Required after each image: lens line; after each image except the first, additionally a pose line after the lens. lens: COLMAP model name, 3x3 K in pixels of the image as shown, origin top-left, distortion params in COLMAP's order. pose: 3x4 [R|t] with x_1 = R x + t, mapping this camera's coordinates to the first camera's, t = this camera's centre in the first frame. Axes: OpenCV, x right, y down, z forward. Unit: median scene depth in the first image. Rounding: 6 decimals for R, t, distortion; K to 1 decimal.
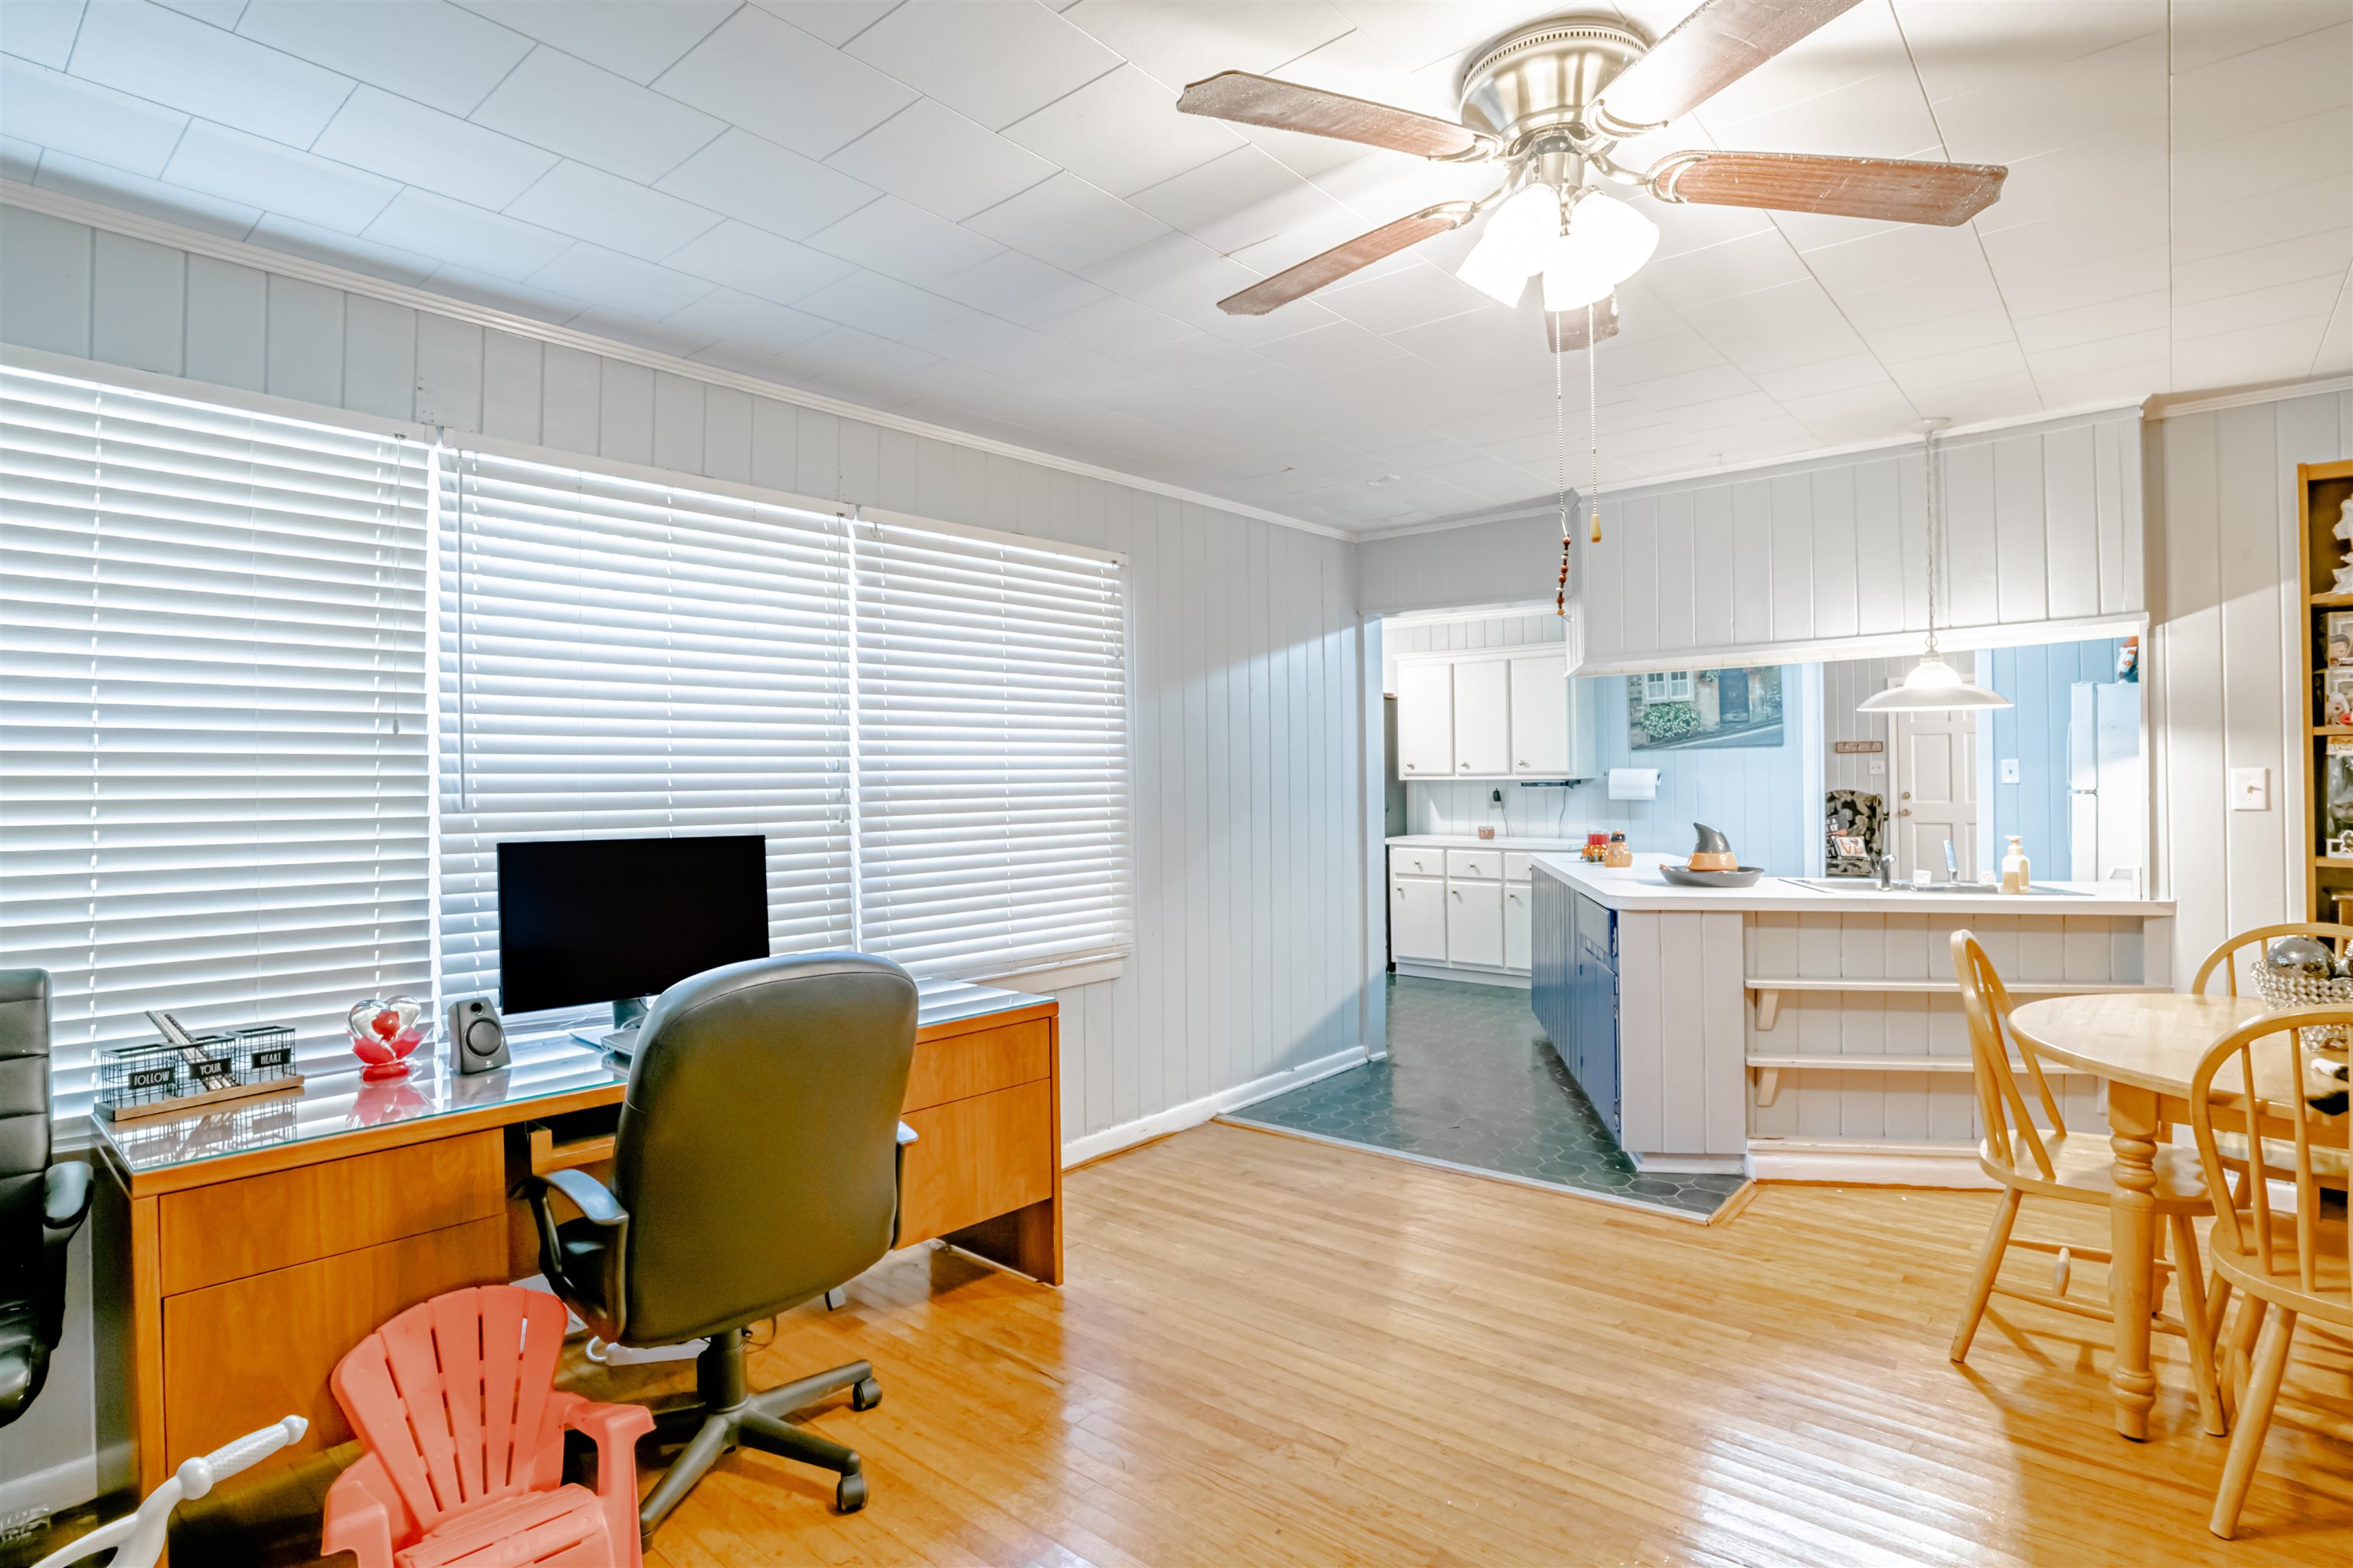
lens RADIAL K [[1197.8, 0, 1190.4], [0, 1197.8, 776.9], [0, 0, 1]] dist [-0.046912, 0.020364]
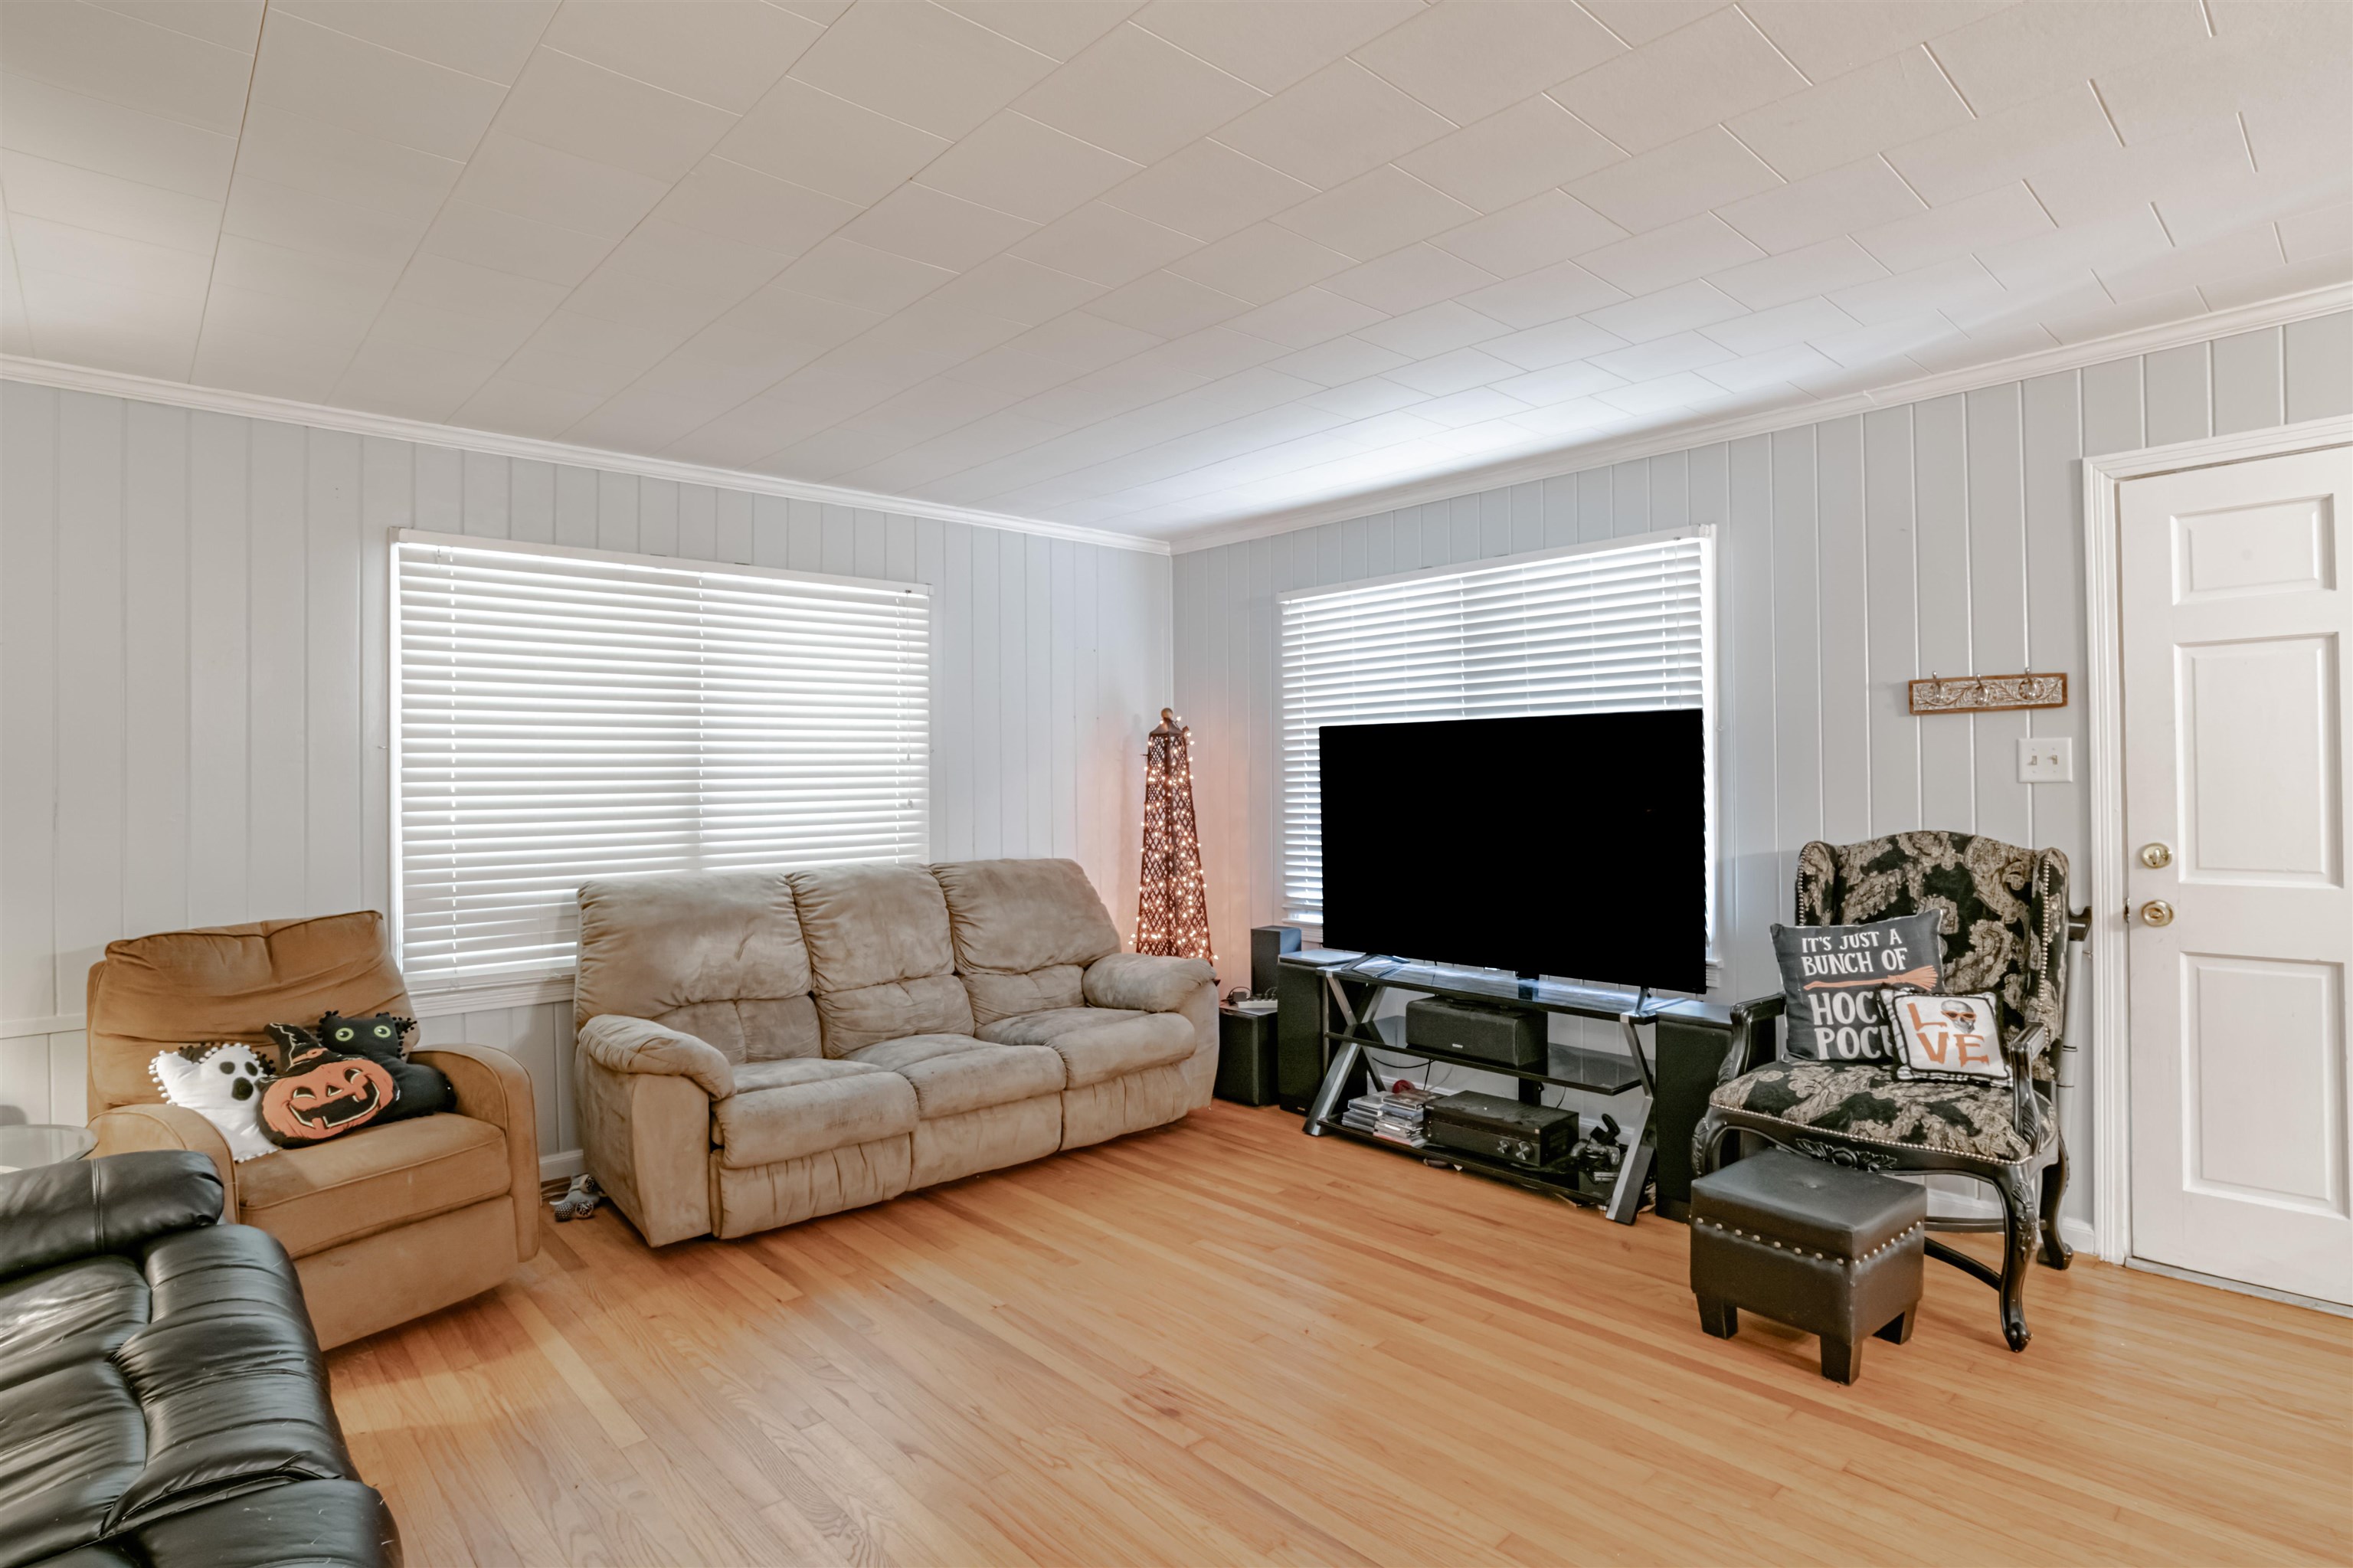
lens RADIAL K [[1197.8, 0, 1184.2], [0, 1197.8, 774.3], [0, 0, 1]] dist [-0.046912, 0.020364]
pose [[0.993434, 0.000523, -0.114406, 0.399322], [-0.000496, 1.000000, 0.000264, -0.004102], [0.114406, -0.000206, 0.993434, 0.681673]]
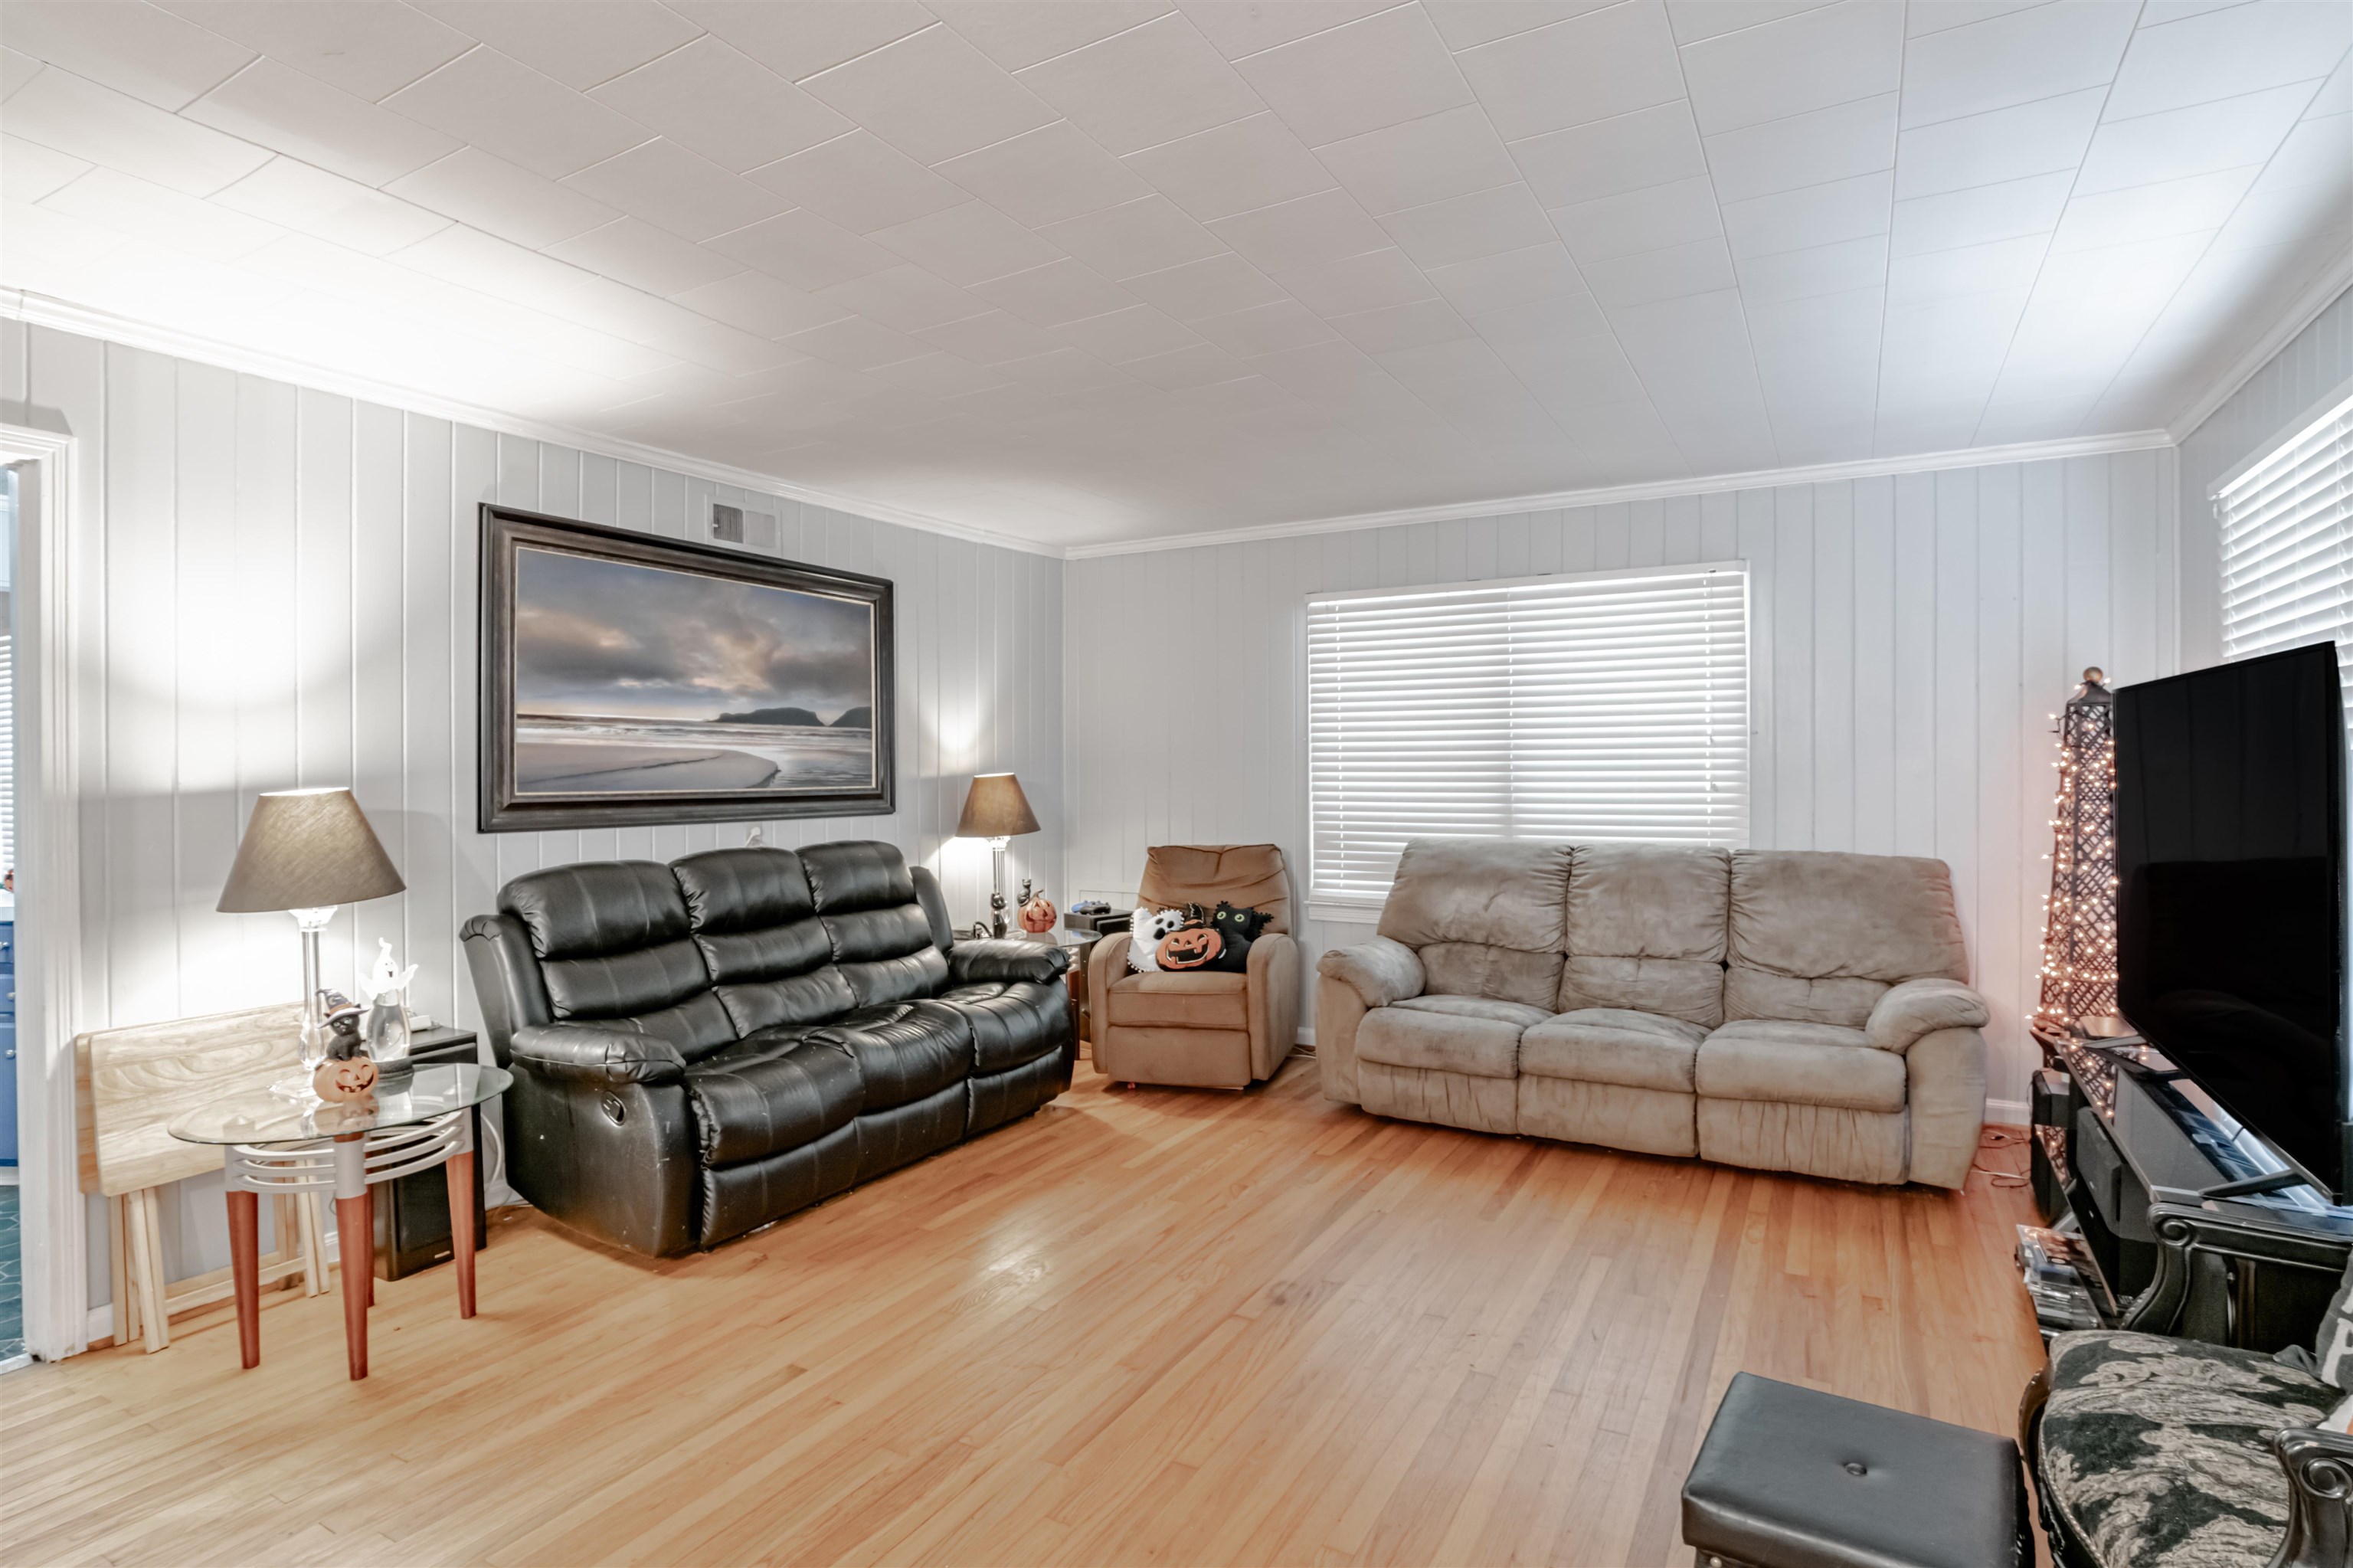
lens RADIAL K [[1197.8, 0, 1194.5], [0, 1197.8, 776.7], [0, 0, 1]] dist [-0.046912, 0.020364]
pose [[0.196237, 0.022112, -0.980307, 0.635870], [0.006174, 0.999698, 0.023785, -0.008179], [0.980537, -0.010720, 0.196041, 0.839306]]
